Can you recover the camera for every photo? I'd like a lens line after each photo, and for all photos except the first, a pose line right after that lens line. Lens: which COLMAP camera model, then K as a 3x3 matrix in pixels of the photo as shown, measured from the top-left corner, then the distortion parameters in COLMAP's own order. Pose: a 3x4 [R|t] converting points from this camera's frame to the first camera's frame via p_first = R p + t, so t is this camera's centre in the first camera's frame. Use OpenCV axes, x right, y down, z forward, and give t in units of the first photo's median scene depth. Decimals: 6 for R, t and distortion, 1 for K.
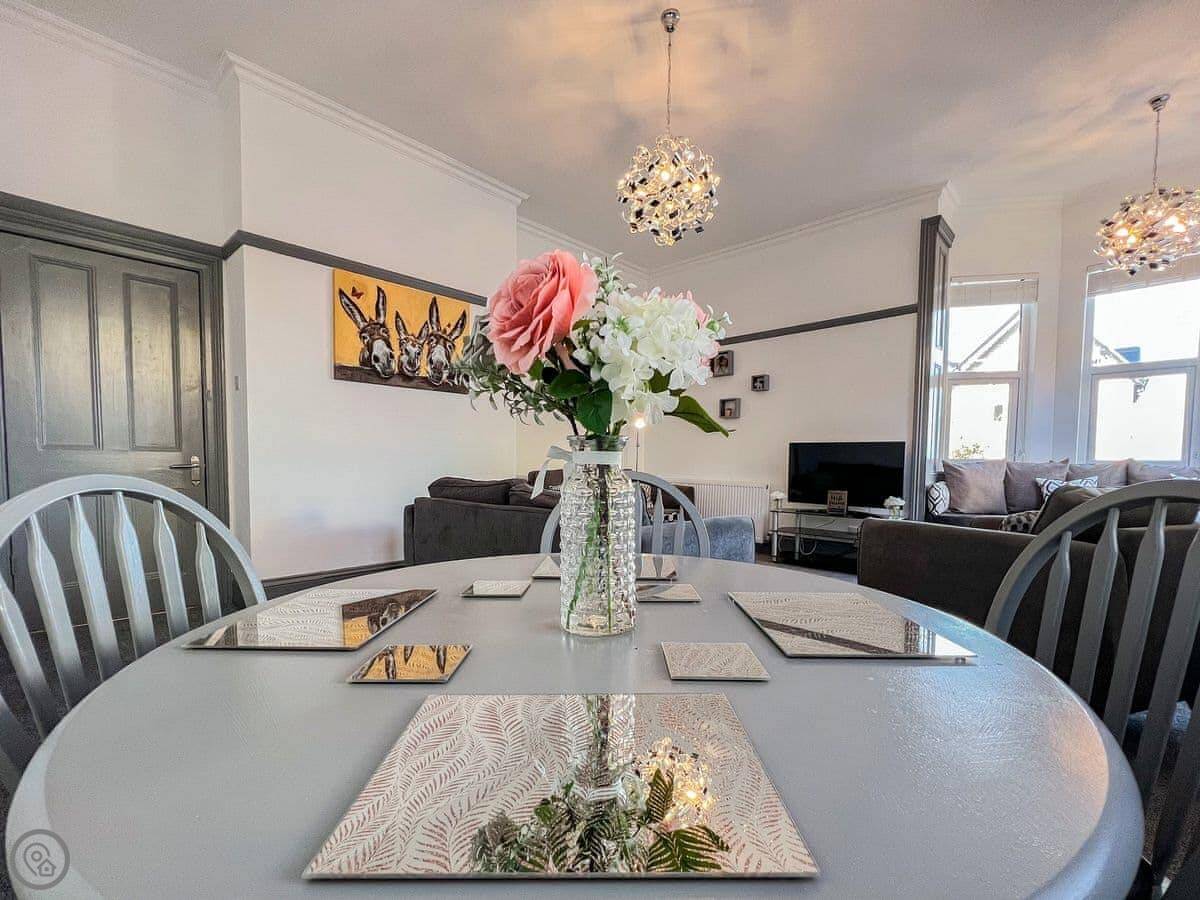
lens RADIAL K [[509.4, 0, 612.7], [0, 509.4, 479.5], [0, 0, 1]] dist [0.000532, 0.003239]
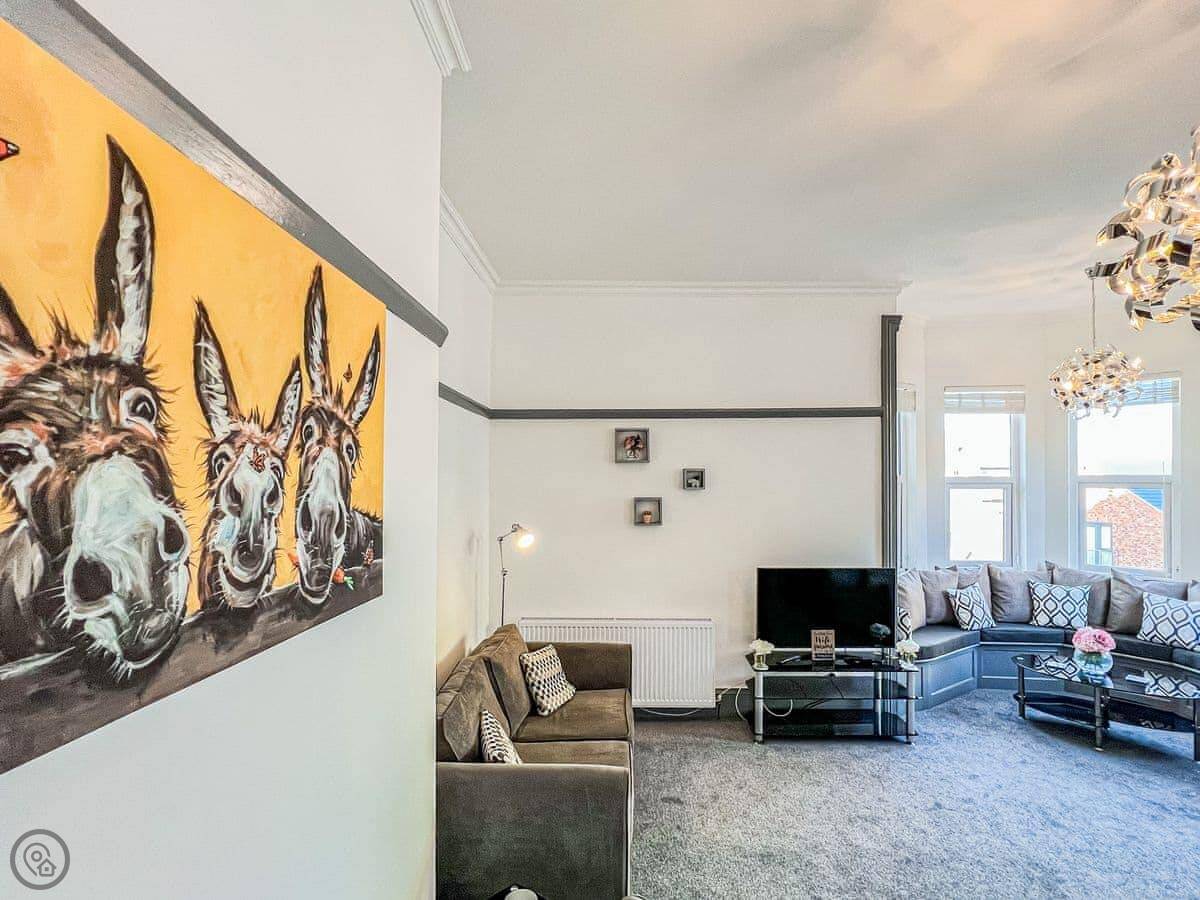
lens RADIAL K [[541.1, 0, 631.0], [0, 541.1, 479.8], [0, 0, 1]] dist [-0.000523, -0.000530]
pose [[0.742058, -0.003277, 0.670328, -0.430748], [0.035781, 0.998756, -0.034727, -0.244312], [-0.669380, 0.049755, 0.741252, 0.725508]]
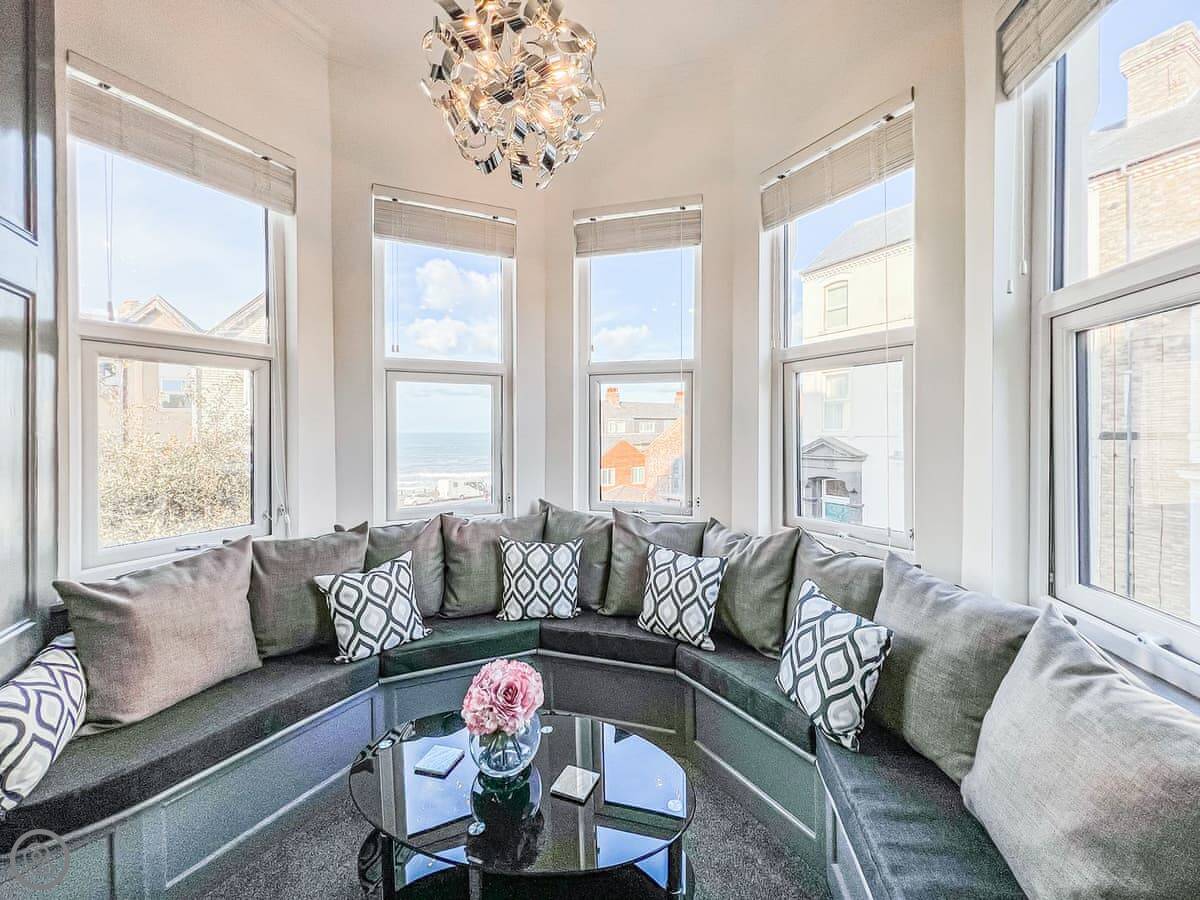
lens RADIAL K [[494.8, 0, 616.6], [0, 494.8, 445.4], [0, 0, 1]] dist [0.000763, 0.000380]
pose [[0.308207, -0.027861, 0.950911, 0.576434], [0.046403, 0.998822, 0.014225, -0.139214], [-0.950187, 0.039740, 0.309136, 0.700966]]
